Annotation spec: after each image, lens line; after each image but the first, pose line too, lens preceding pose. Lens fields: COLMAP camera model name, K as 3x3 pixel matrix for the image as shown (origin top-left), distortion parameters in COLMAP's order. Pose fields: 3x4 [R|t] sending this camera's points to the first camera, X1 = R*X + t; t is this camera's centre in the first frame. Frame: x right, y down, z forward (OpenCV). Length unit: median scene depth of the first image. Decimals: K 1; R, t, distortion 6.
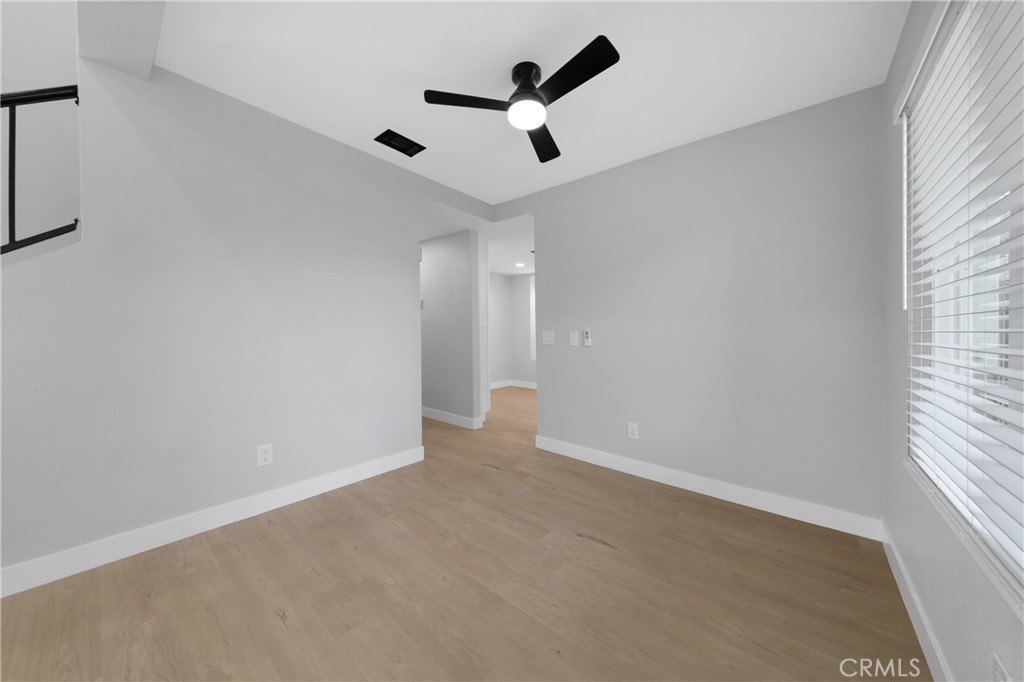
lens RADIAL K [[354.6, 0, 509.7], [0, 354.6, 340.2], [0, 0, 1]] dist [0.035753, -0.009461]
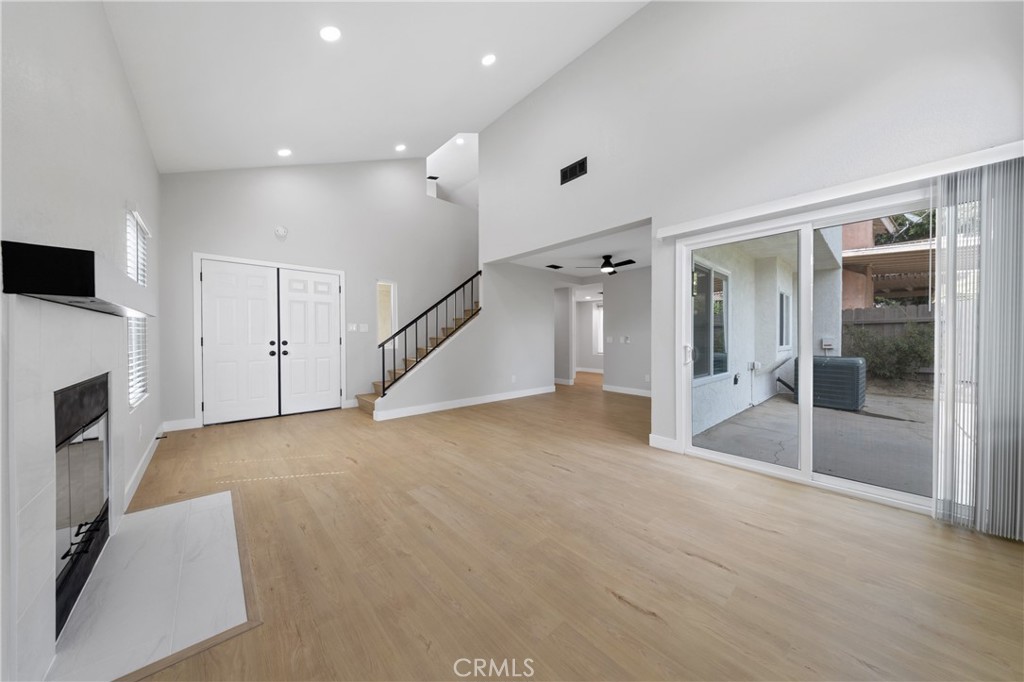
lens RADIAL K [[334.9, 0, 508.4], [0, 334.9, 341.6], [0, 0, 1]] dist [0.016287, -0.003423]
pose [[0.991170, 0.000774, -0.132596, -0.303041], [-0.002103, 0.999949, -0.009885, 0.033741], [0.132582, 0.010076, 0.991121, -1.473605]]
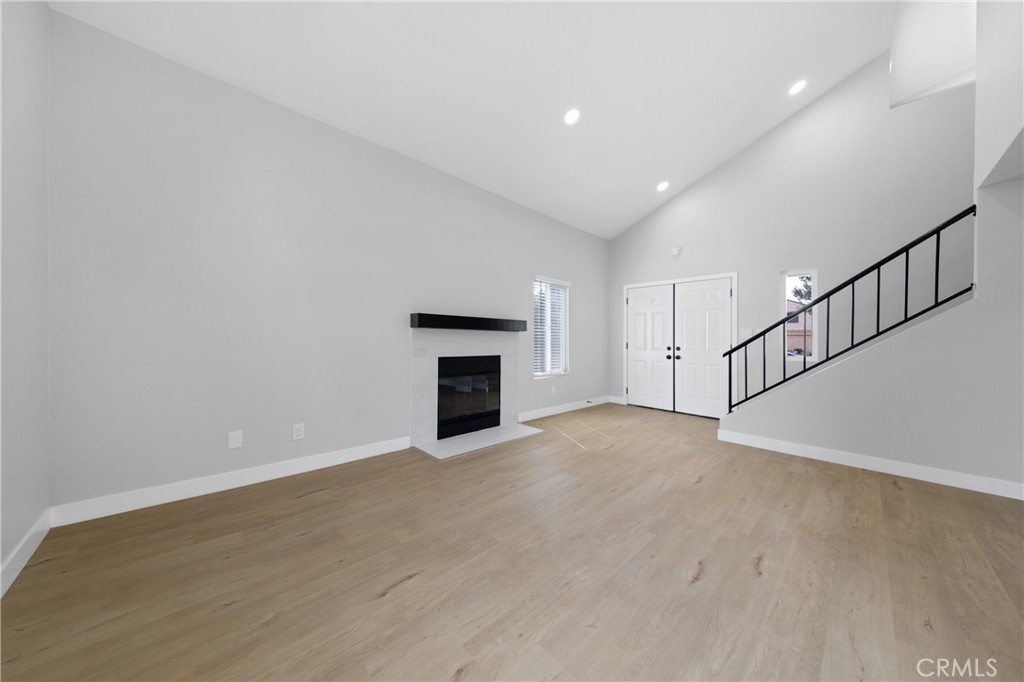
lens RADIAL K [[334.9, 0, 508.4], [0, 334.9, 341.6], [0, 0, 1]] dist [0.016287, -0.003423]
pose [[-0.111401, -0.000692, -0.993775, 0.407889], [-0.041721, 0.999121, 0.003981, 0.018068], [0.992899, 0.041904, -0.111332, -0.643760]]
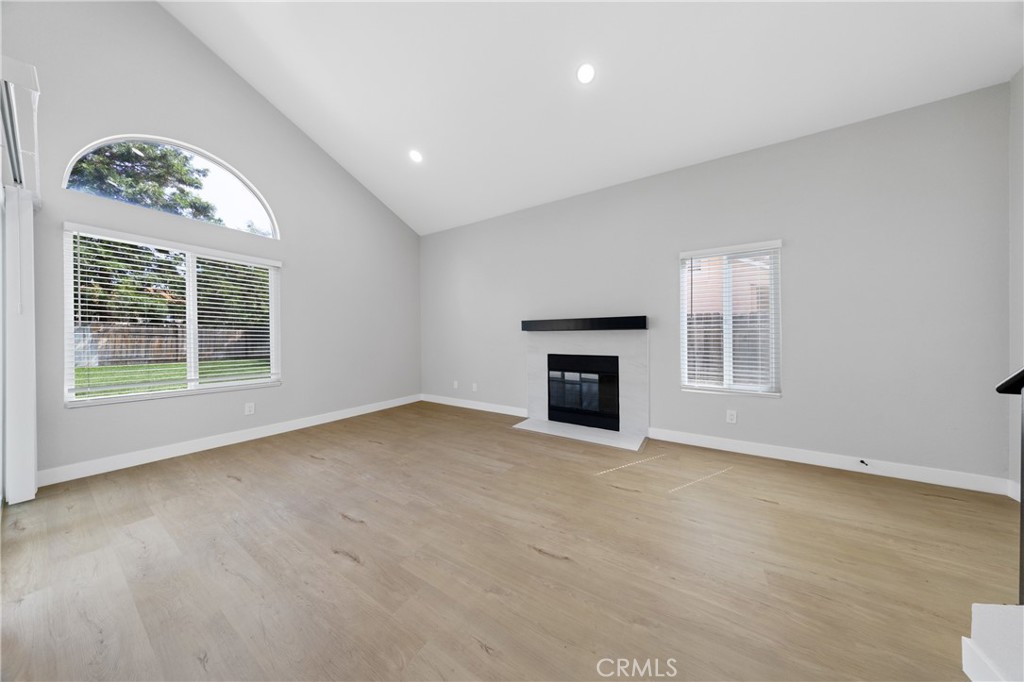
lens RADIAL K [[292.4, 0, 512.0], [0, 292.4, 341.0], [0, 0, 1]] dist [0.000957, -0.000137]
pose [[-0.987794, -0.007394, -0.155592, -0.543677], [-0.012731, 0.999363, 0.033334, -0.014885], [0.155246, 0.034908, -0.987259, 0.407179]]
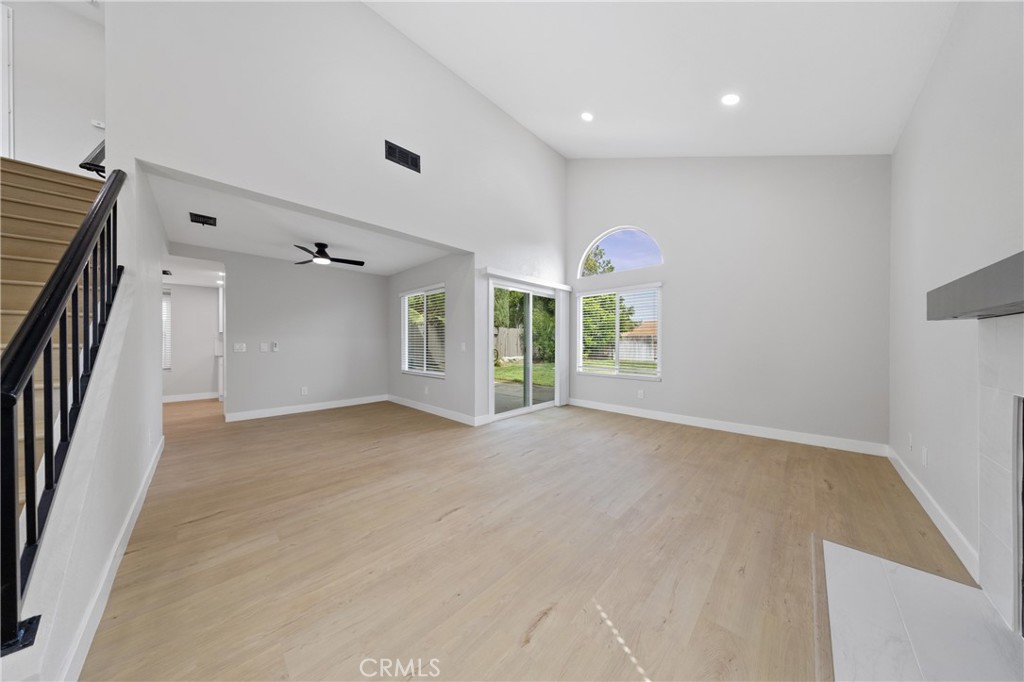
lens RADIAL K [[301.8, 0, 518.1], [0, 301.8, 342.7], [0, 0, 1]] dist [0.000001, -0.000099]
pose [[0.050076, -0.004202, 0.998737, -1.471860], [0.026306, 0.999650, 0.002887, 0.000724], [-0.998399, 0.026128, 0.050169, -0.374270]]
